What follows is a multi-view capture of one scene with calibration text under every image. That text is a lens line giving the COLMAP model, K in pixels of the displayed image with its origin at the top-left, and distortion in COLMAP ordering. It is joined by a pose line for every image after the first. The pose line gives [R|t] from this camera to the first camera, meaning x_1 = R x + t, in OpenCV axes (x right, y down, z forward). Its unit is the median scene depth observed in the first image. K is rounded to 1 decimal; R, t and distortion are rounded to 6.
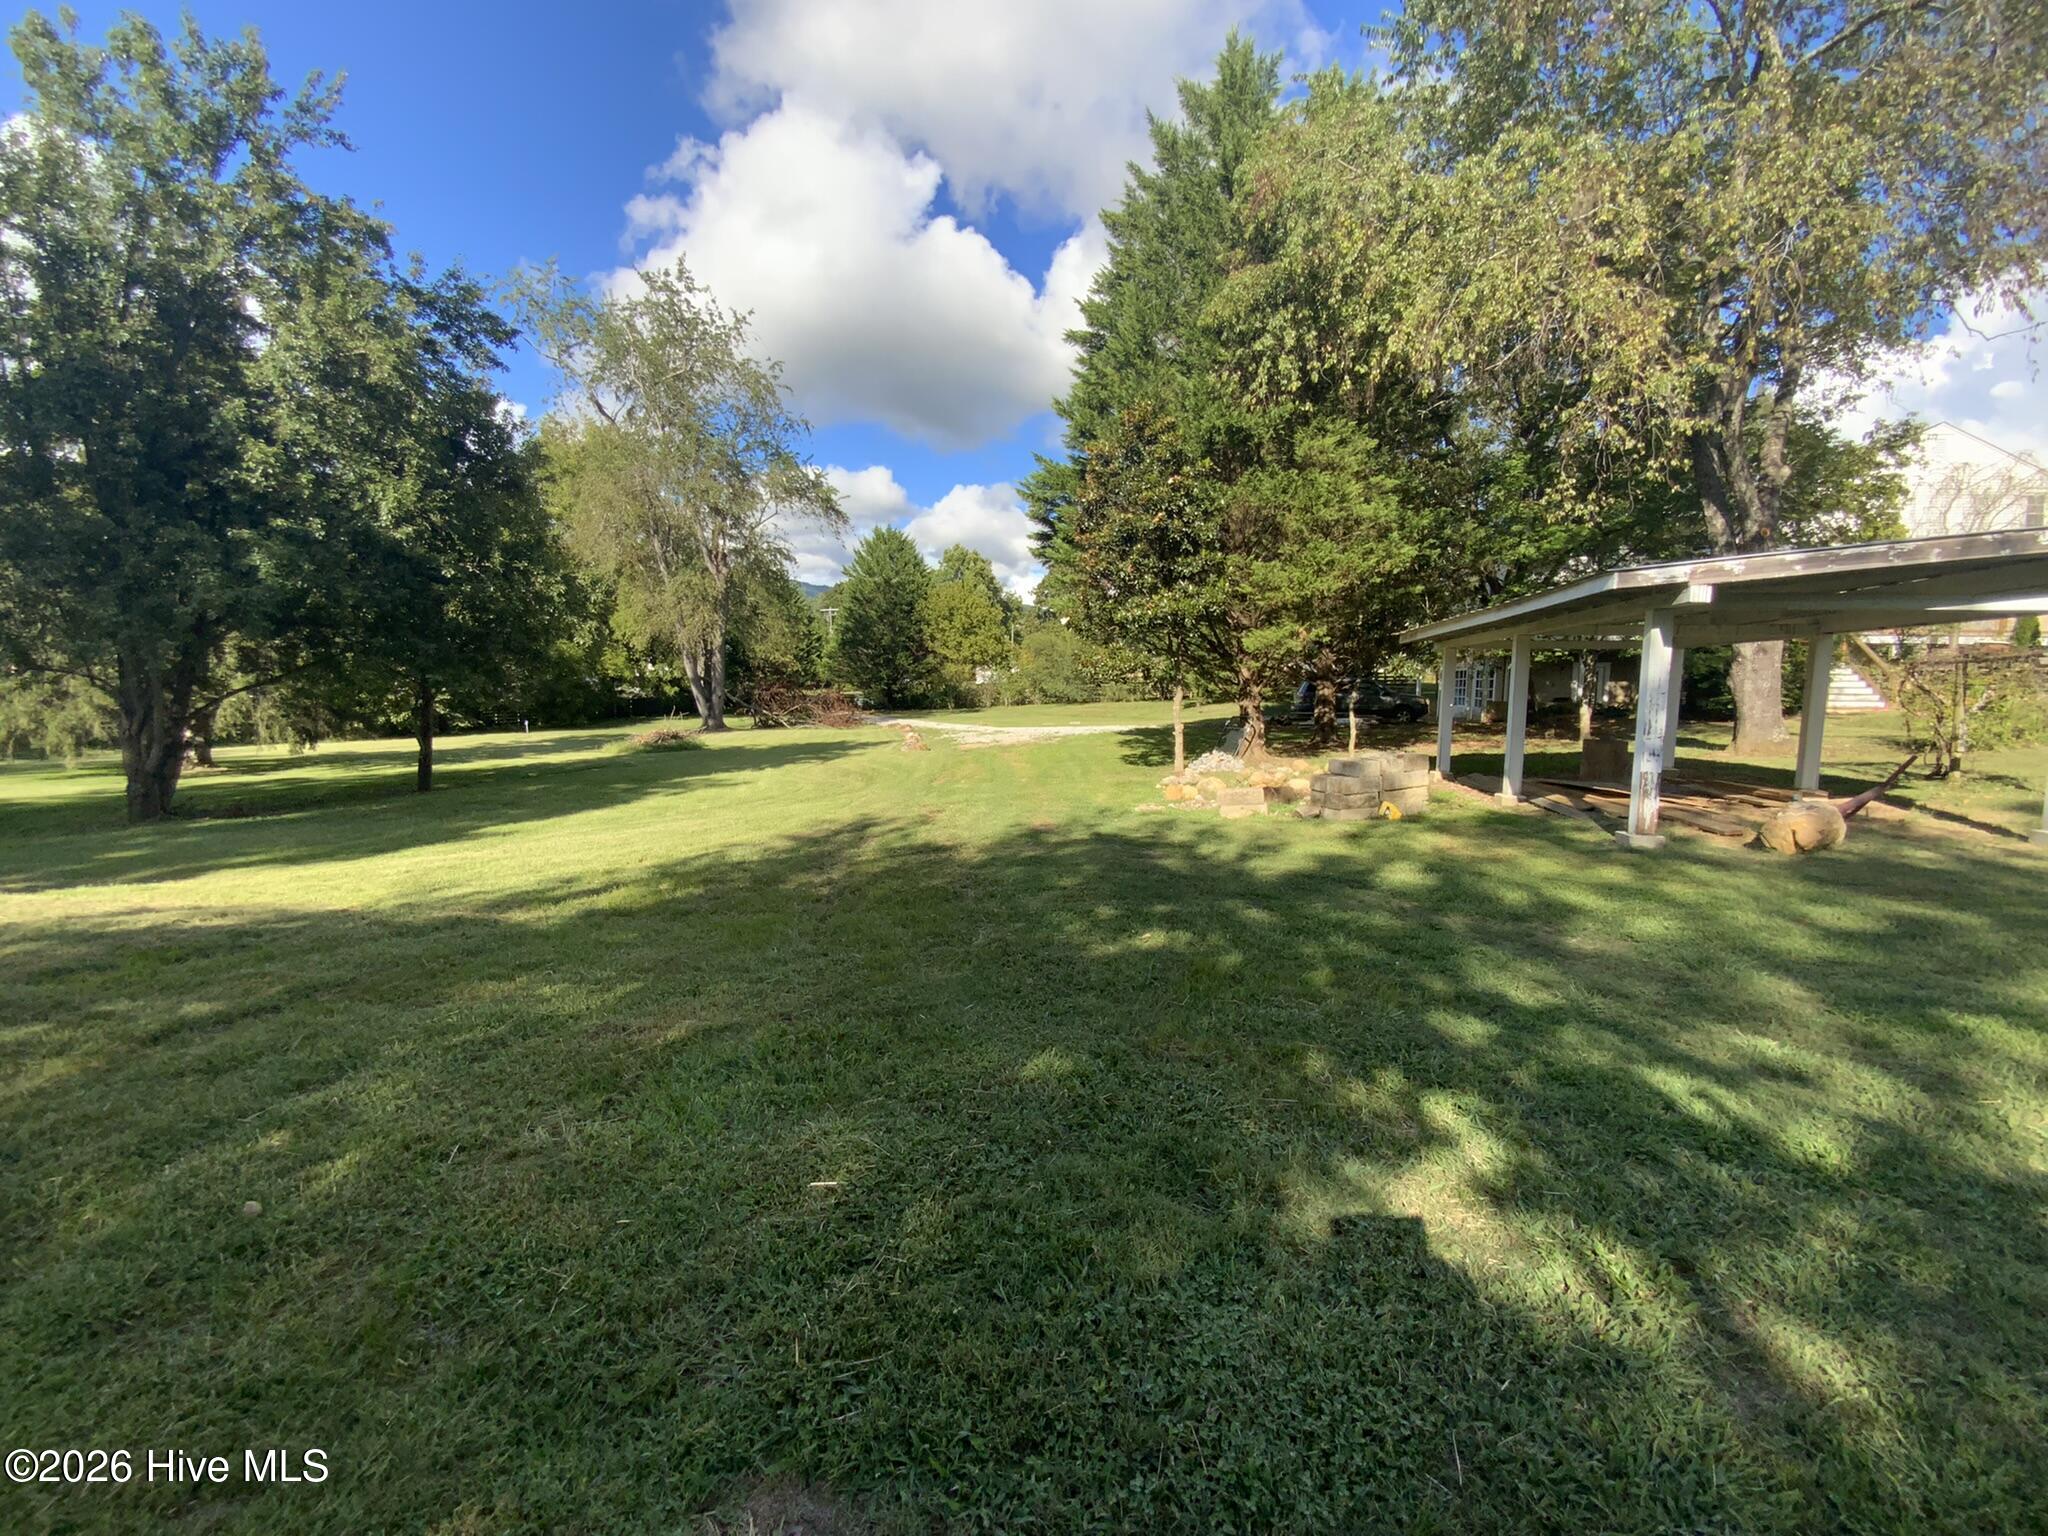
lens RADIAL K [[829.4, 0, 1019.5], [0, 829.4, 769.6], [0, 0, 1]] dist [0.000104, -0.000031]
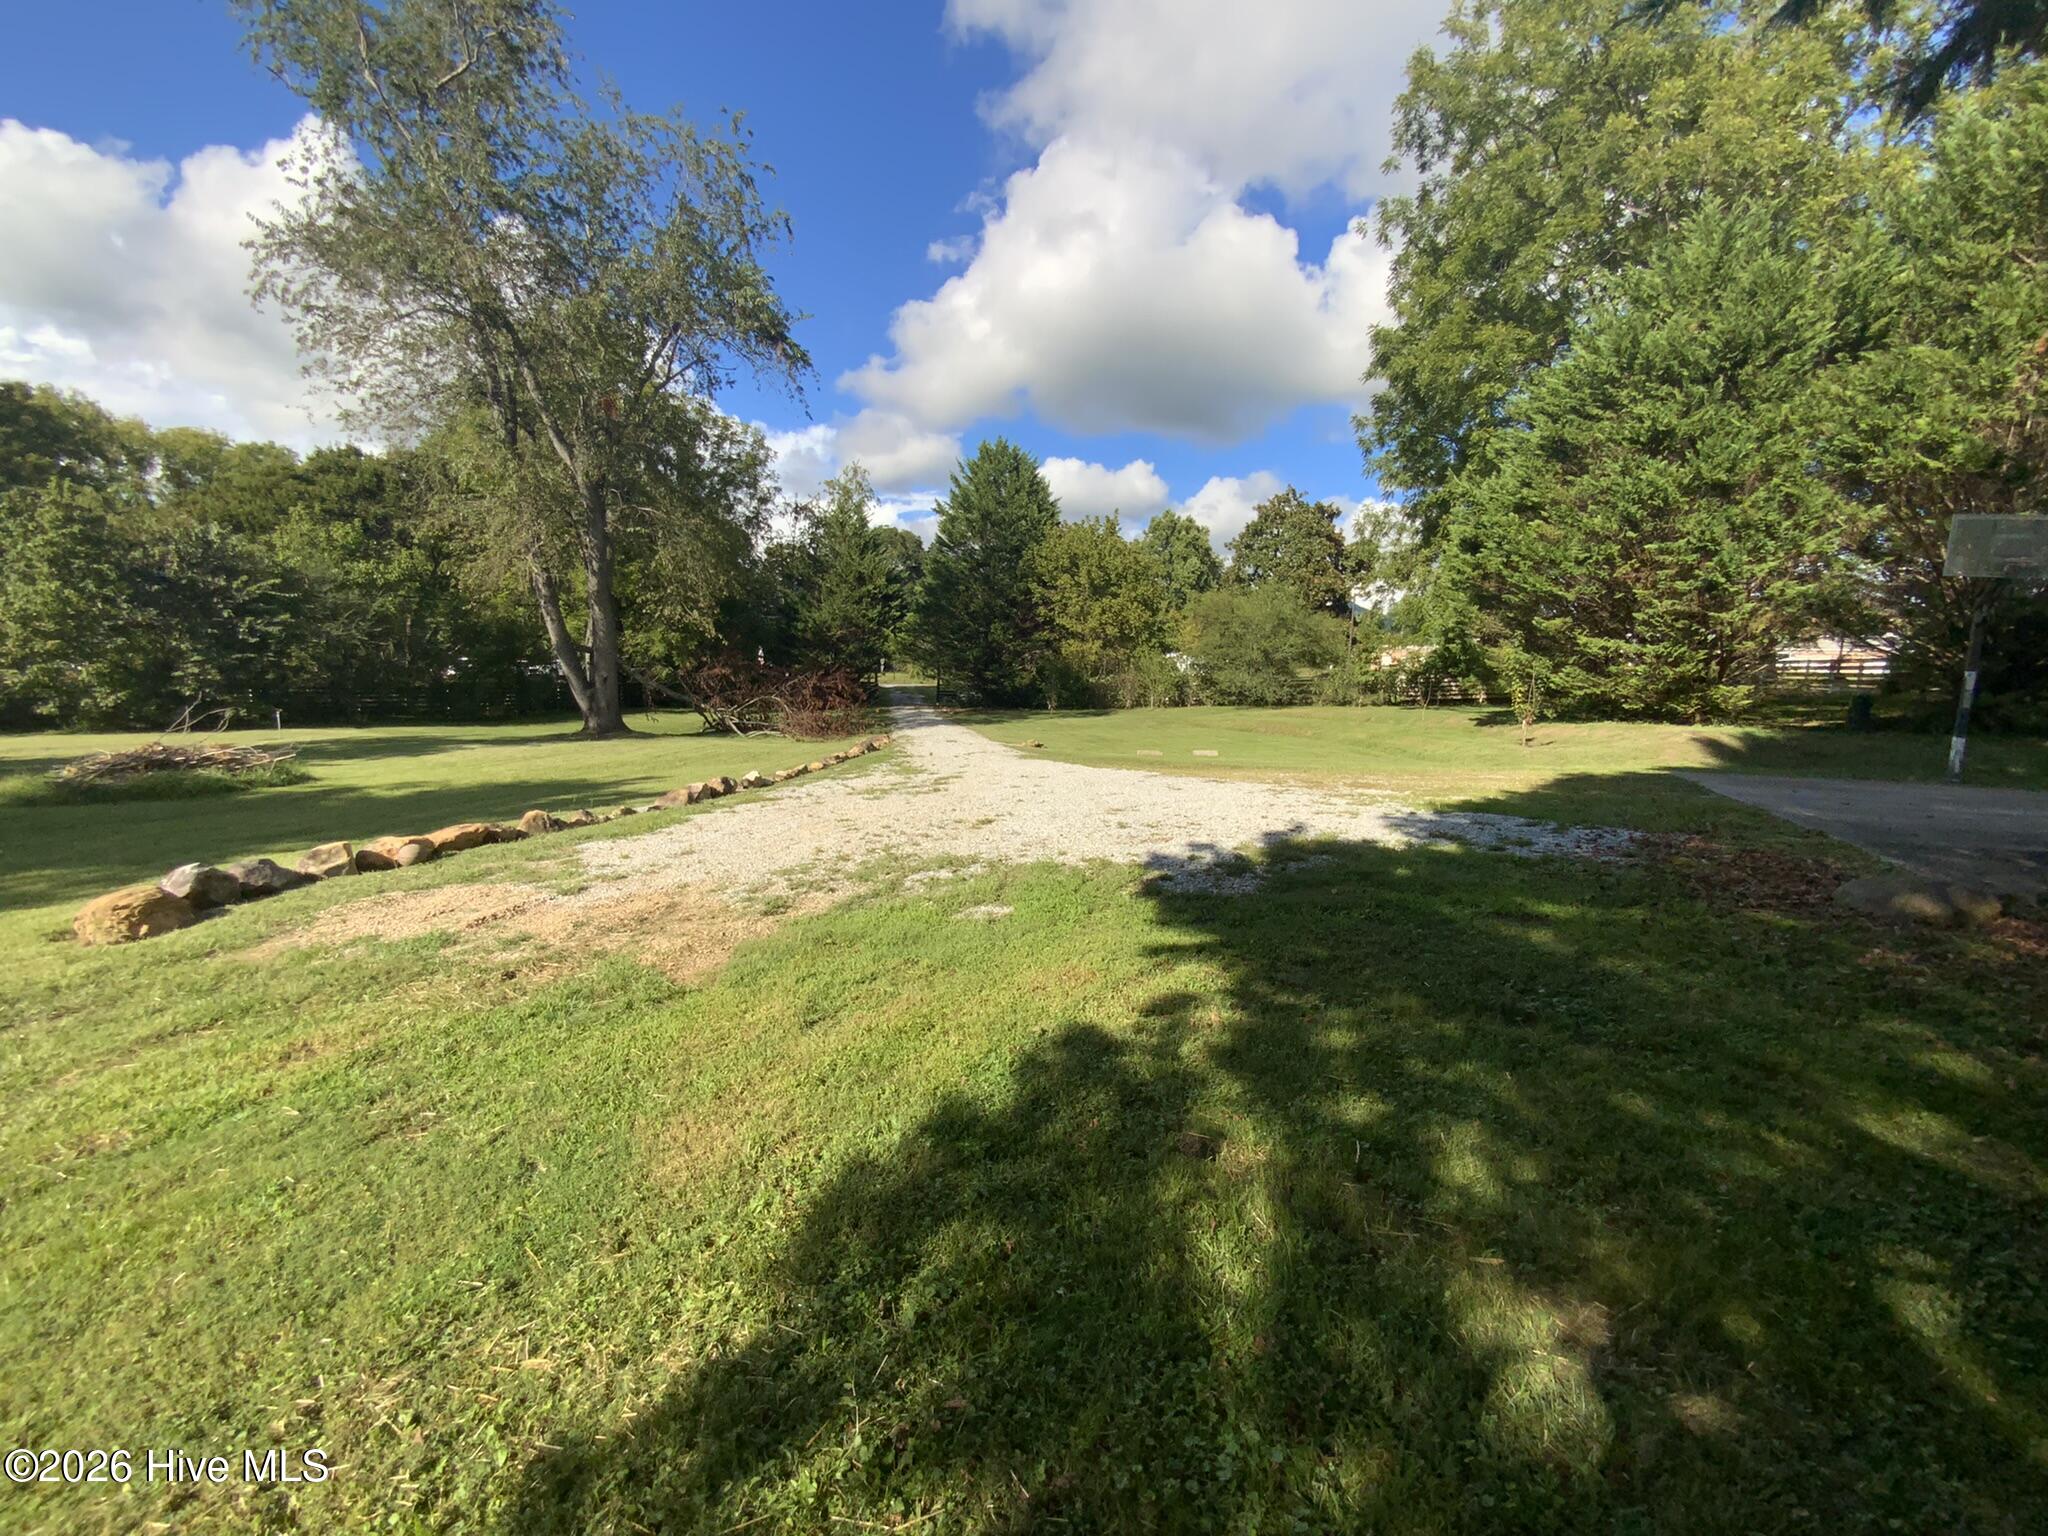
lens RADIAL K [[829.4, 0, 1037.4], [0, 829.4, 773.0], [0, 0, 1]] dist [0.000104, -0.000031]
pose [[0.962225, 0.047056, -0.268160, 0.070839], [-0.045794, 0.998891, 0.010961, -0.029738], [0.268378, 0.001733, 0.963312, 0.366446]]
